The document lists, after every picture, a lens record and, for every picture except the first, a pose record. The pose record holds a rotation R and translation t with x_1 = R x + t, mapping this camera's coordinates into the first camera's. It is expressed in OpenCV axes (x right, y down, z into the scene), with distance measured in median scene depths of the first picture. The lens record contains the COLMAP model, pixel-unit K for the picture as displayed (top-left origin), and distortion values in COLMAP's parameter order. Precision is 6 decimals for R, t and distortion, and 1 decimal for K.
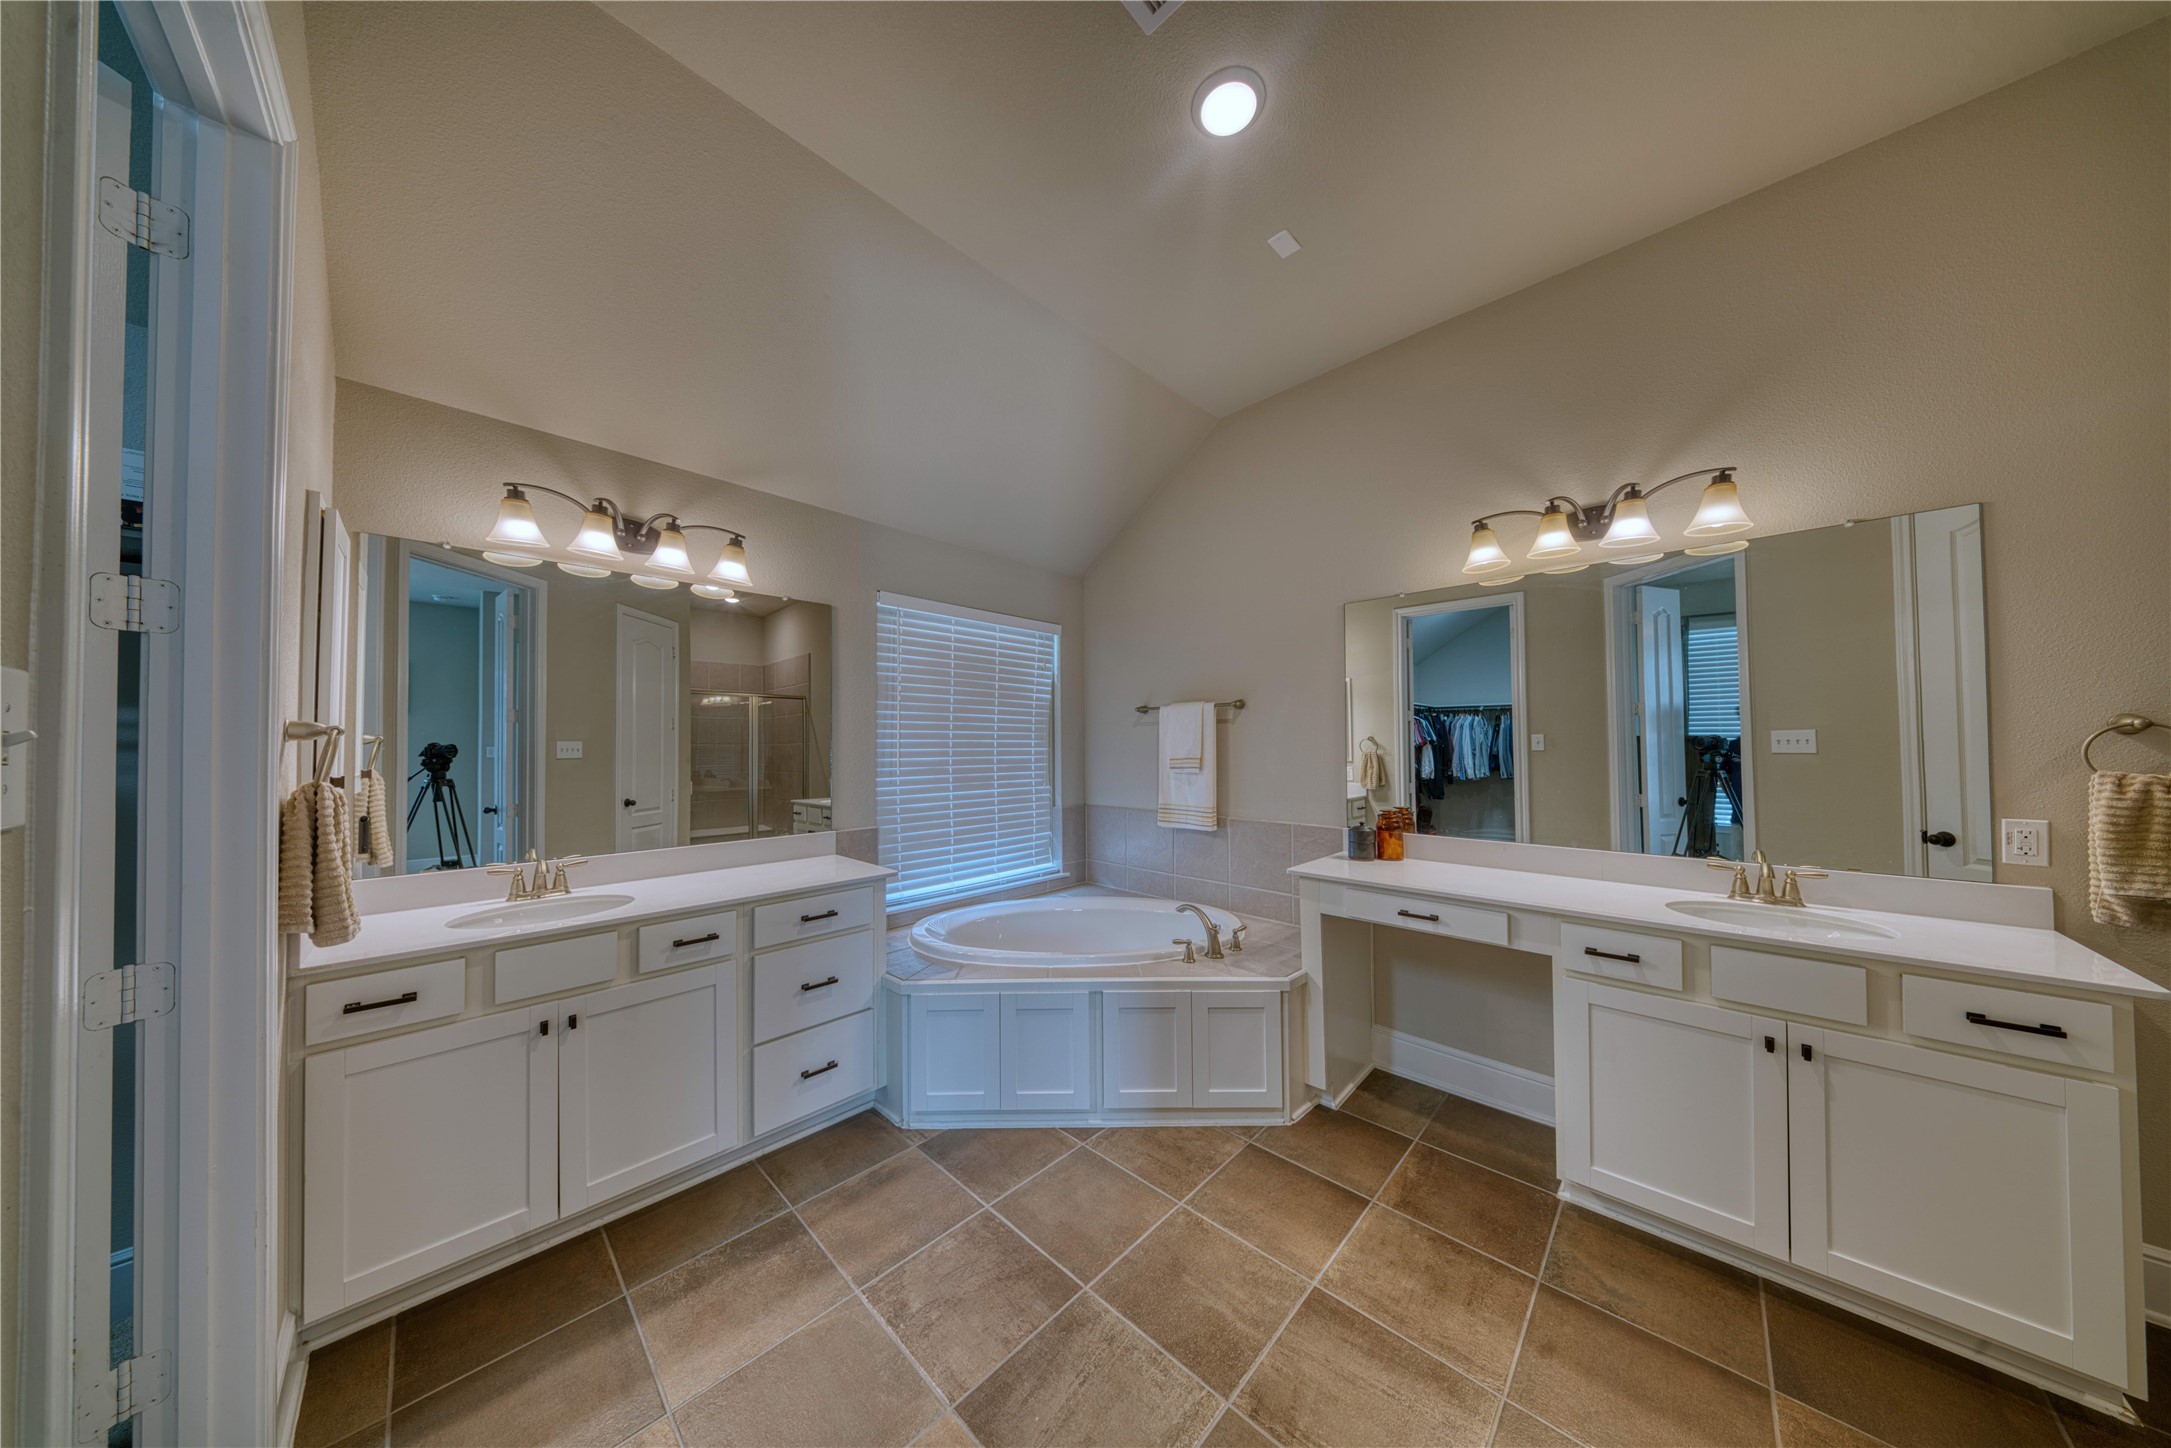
lens RADIAL K [[627.5, 0, 1081.0], [0, 627.5, 739.3], [0, 0, 1]] dist [-0.000810, -0.000331]
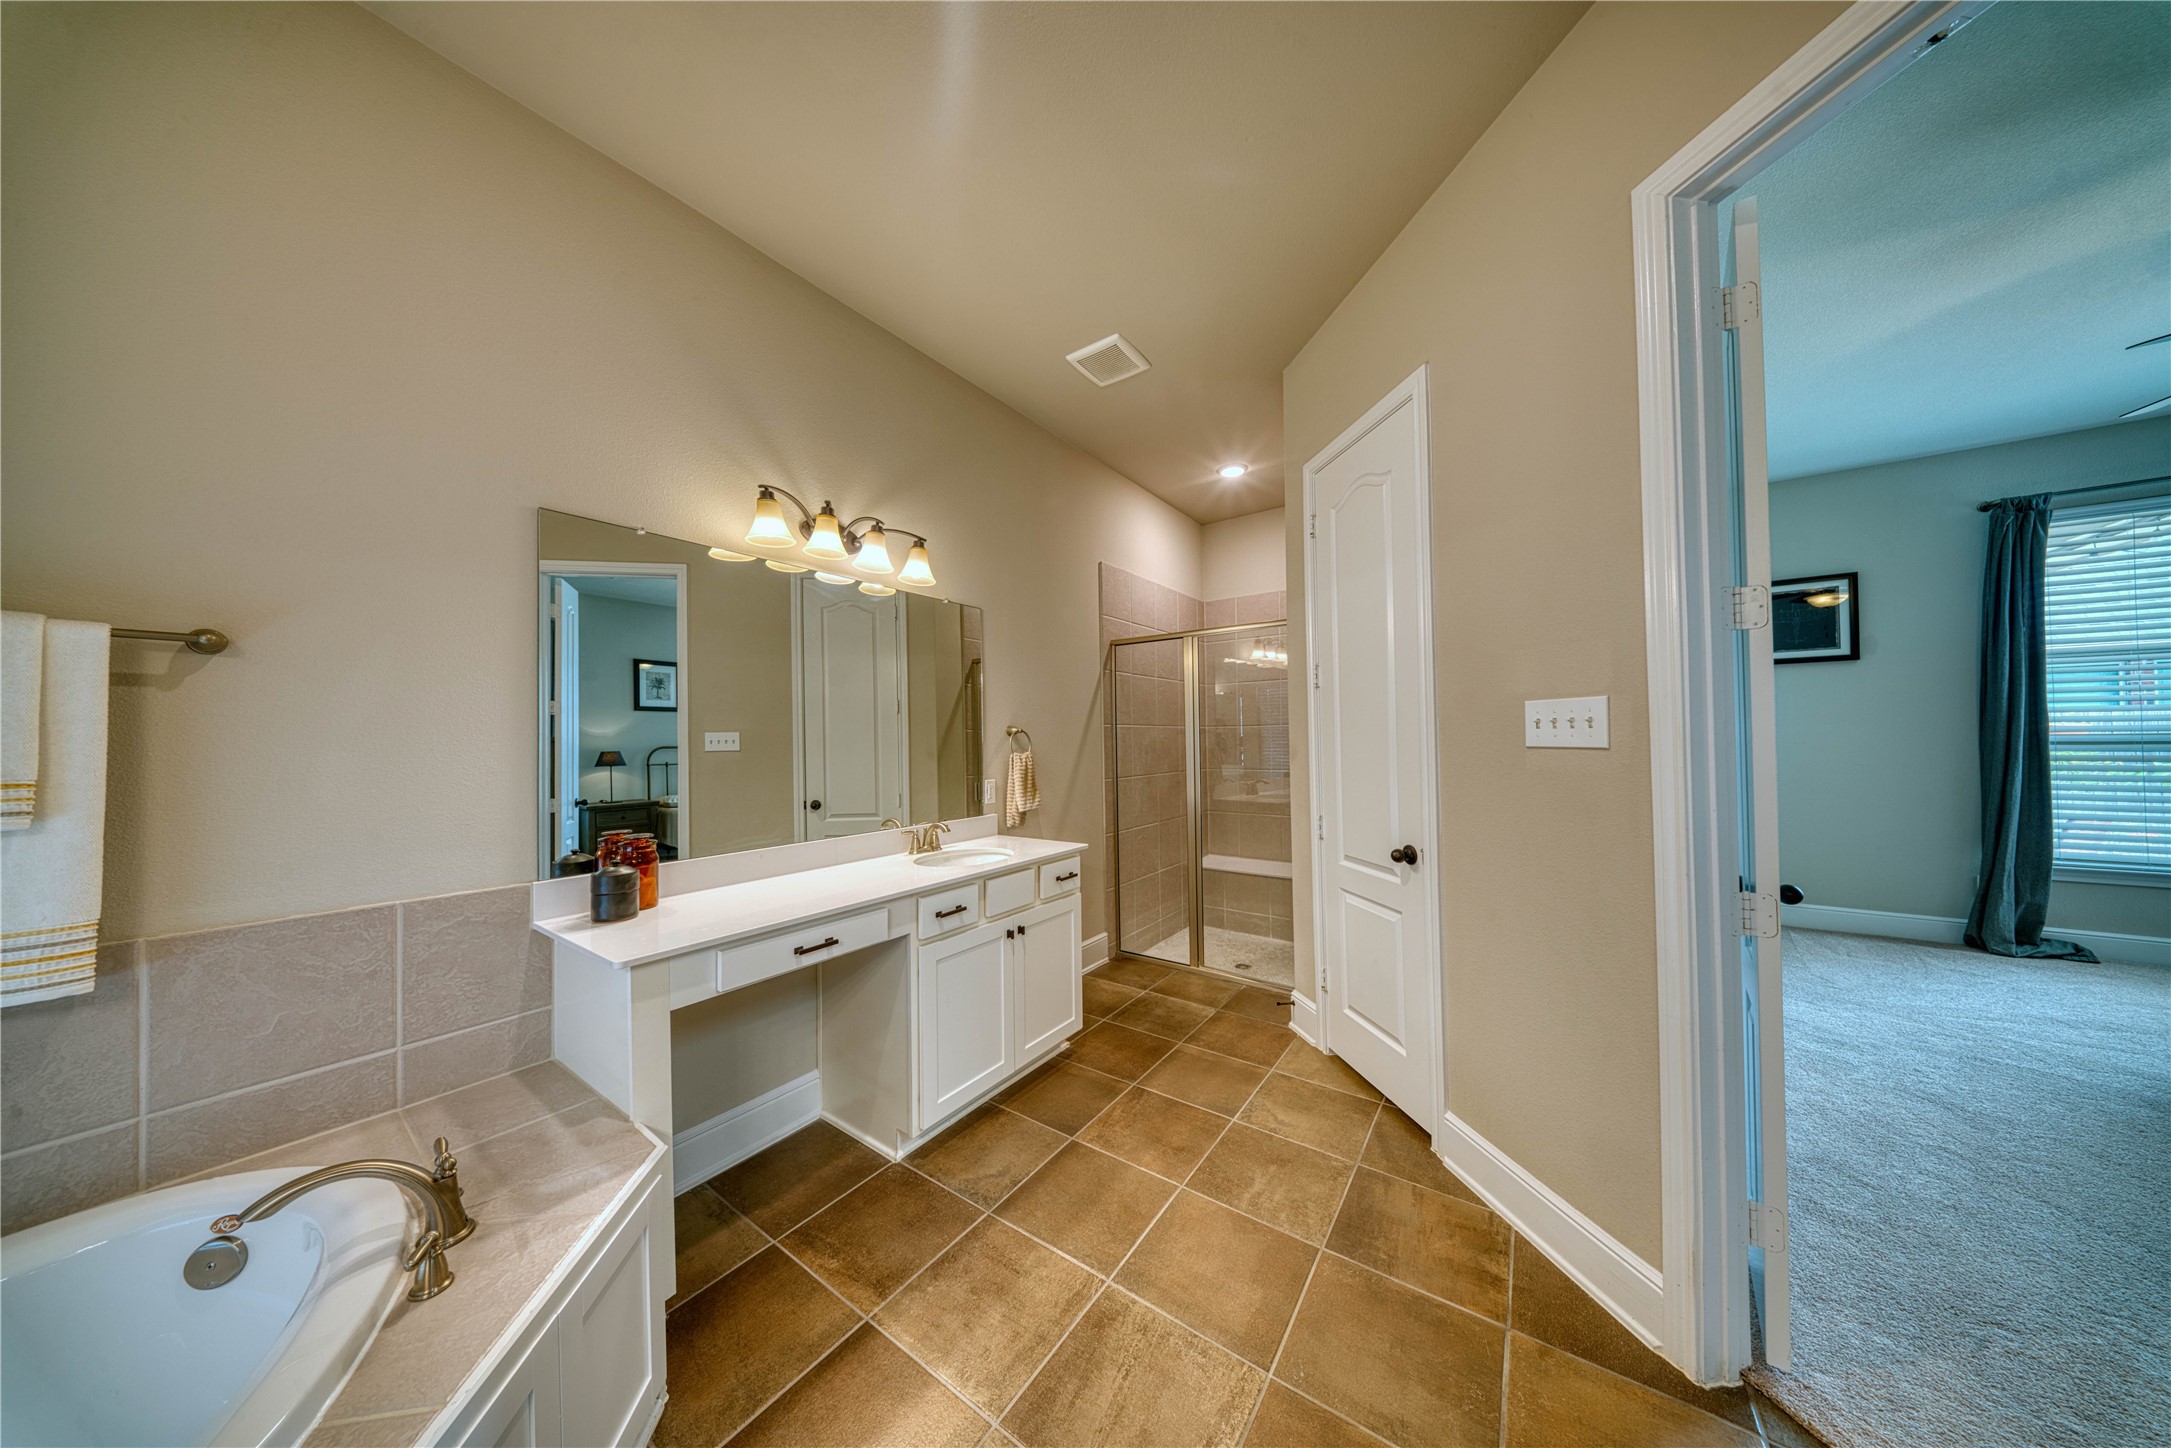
lens RADIAL K [[627.5, 0, 1089.1], [0, 627.5, 727.5], [0, 0, 1]] dist [-0.000810, -0.000331]
pose [[-0.146452, 0.026068, 0.988874, -0.353630], [0.004209, 0.999660, -0.025729, 0.017558], [-0.989209, 0.000394, -0.146512, 0.805385]]
